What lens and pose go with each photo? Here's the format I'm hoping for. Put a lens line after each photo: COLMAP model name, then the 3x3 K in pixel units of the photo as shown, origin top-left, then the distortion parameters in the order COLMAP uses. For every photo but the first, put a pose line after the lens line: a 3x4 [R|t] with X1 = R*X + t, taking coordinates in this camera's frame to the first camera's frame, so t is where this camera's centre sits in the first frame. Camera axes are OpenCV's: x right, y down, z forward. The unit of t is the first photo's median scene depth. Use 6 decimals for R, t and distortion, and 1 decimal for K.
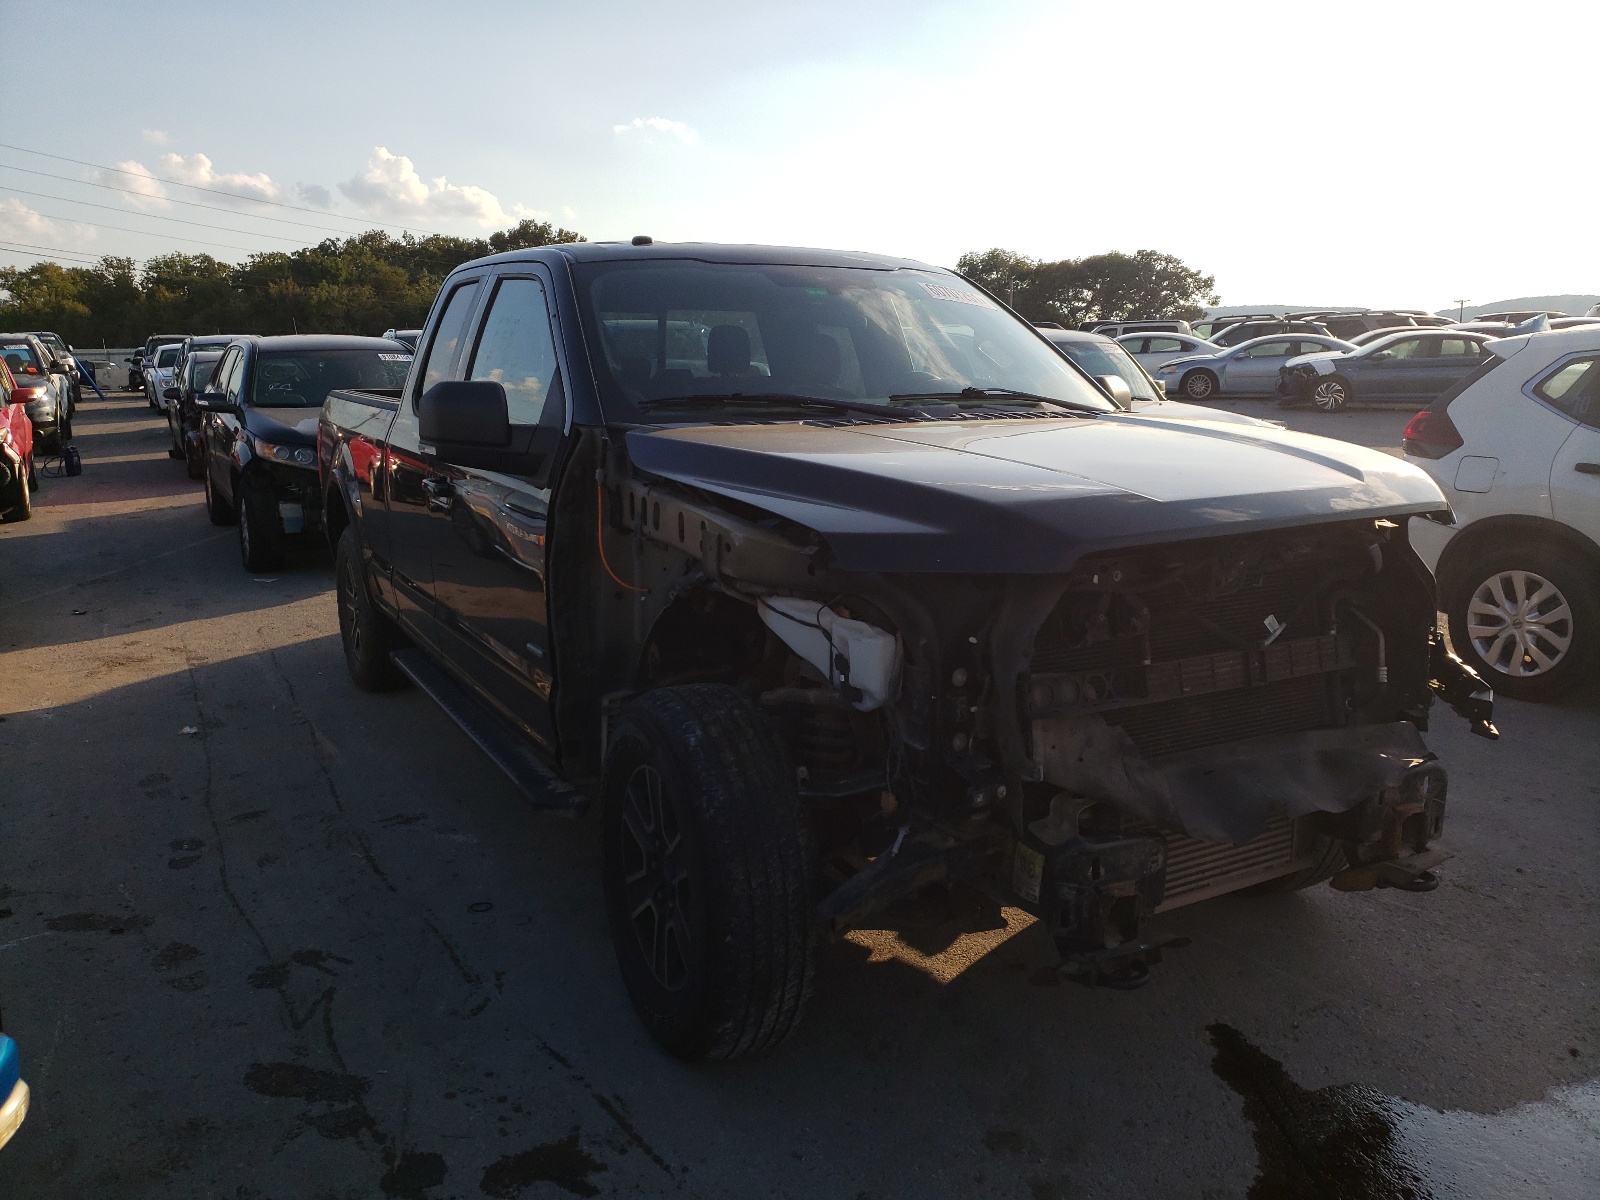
lens RADIAL K [[1244.3, 0, 802.6], [0, 1244.3, 670.1], [0, 0, 1]] dist [0.028925, -0.005422]
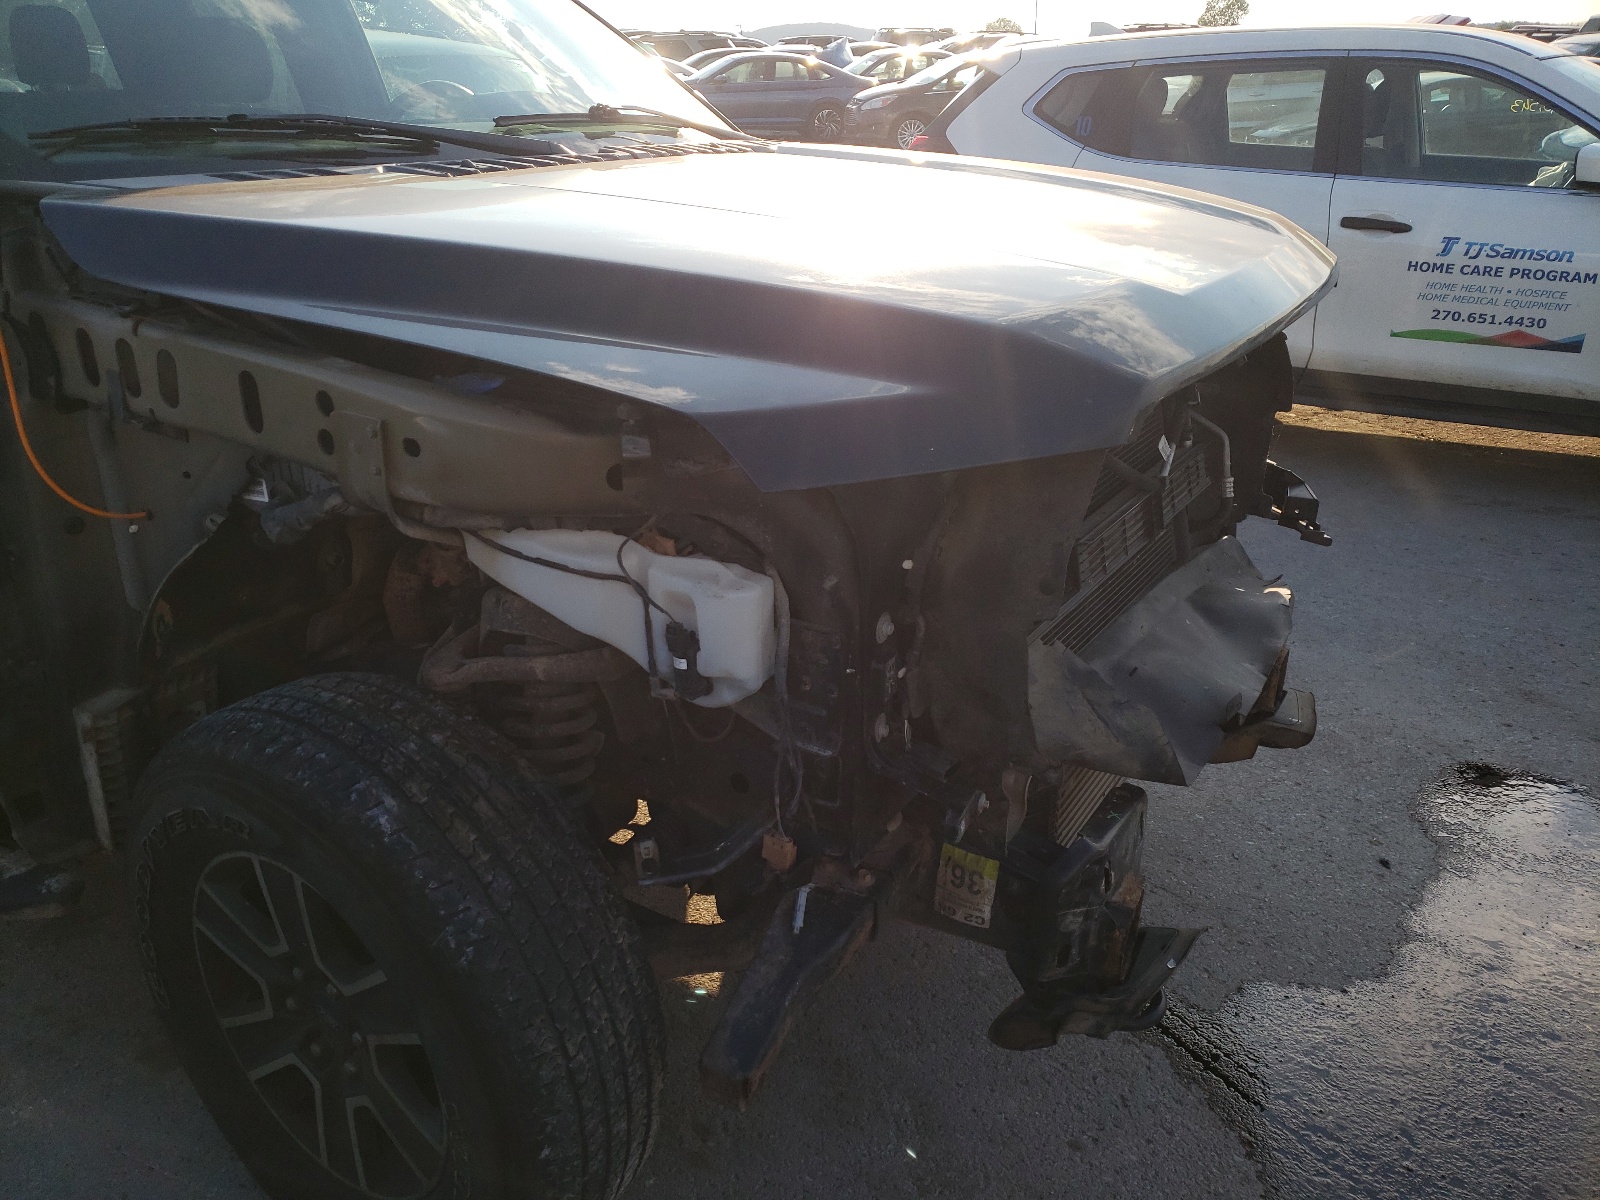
lens RADIAL K [[1244.3, 0, 802.6], [0, 1244.3, 670.1], [0, 0, 1]] dist [0.028925, -0.005422]
pose [[0.871188, -0.209524, 0.443994, -0.160880], [0.120143, 0.967847, 0.220994, -0.102717], [-0.476022, -0.139185, 0.868349, 0.483536]]
